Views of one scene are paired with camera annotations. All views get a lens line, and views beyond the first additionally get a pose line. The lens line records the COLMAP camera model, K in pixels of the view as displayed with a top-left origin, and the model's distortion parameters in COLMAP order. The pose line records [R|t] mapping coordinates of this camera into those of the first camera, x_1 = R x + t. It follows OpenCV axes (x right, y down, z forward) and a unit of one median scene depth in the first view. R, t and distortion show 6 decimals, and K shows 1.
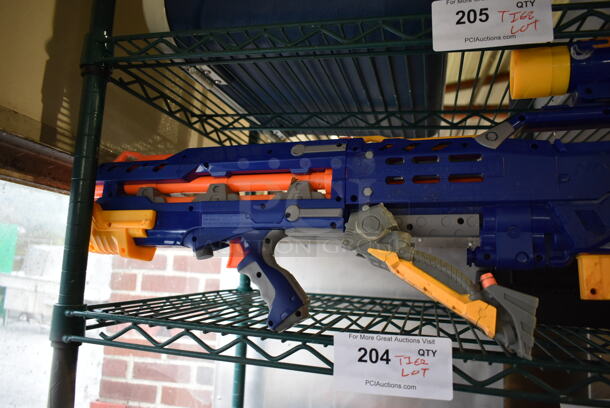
lens RADIAL K [[469.2, 0, 306.2], [0, 469.2, 204.1], [0, 0, 1]] dist [-0.011560, 0.001905]
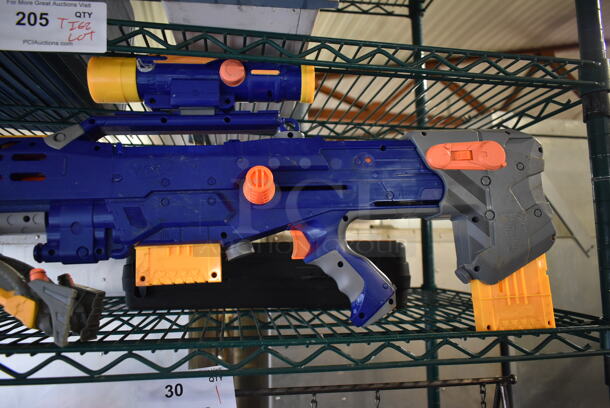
lens RADIAL K [[469.2, 0, 306.2], [0, 469.2, 204.1], [0, 0, 1]] dist [-0.011560, 0.001905]
pose [[0.911331, -0.011287, 0.411519, 0.422286], [0.007026, 0.999905, 0.011865, -0.003560], [-0.411614, -0.007922, 0.911324, -0.161952]]
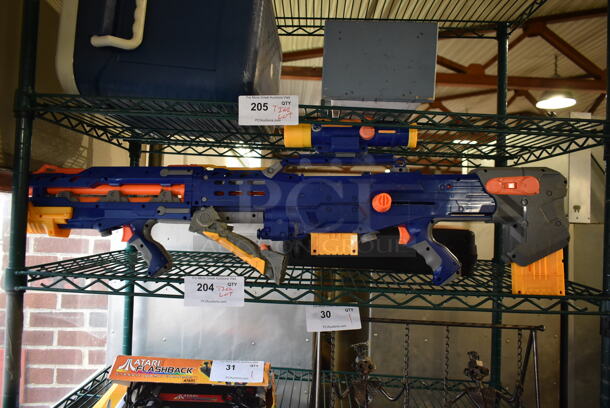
lens RADIAL K [[469.2, 0, 306.2], [0, 469.2, 204.1], [0, 0, 1]] dist [-0.011560, 0.001905]
pose [[0.972117, -0.009495, 0.234305, 0.084152], [-0.015129, 0.994559, 0.103073, -0.187483], [-0.234008, -0.103744, 0.966684, -0.784257]]
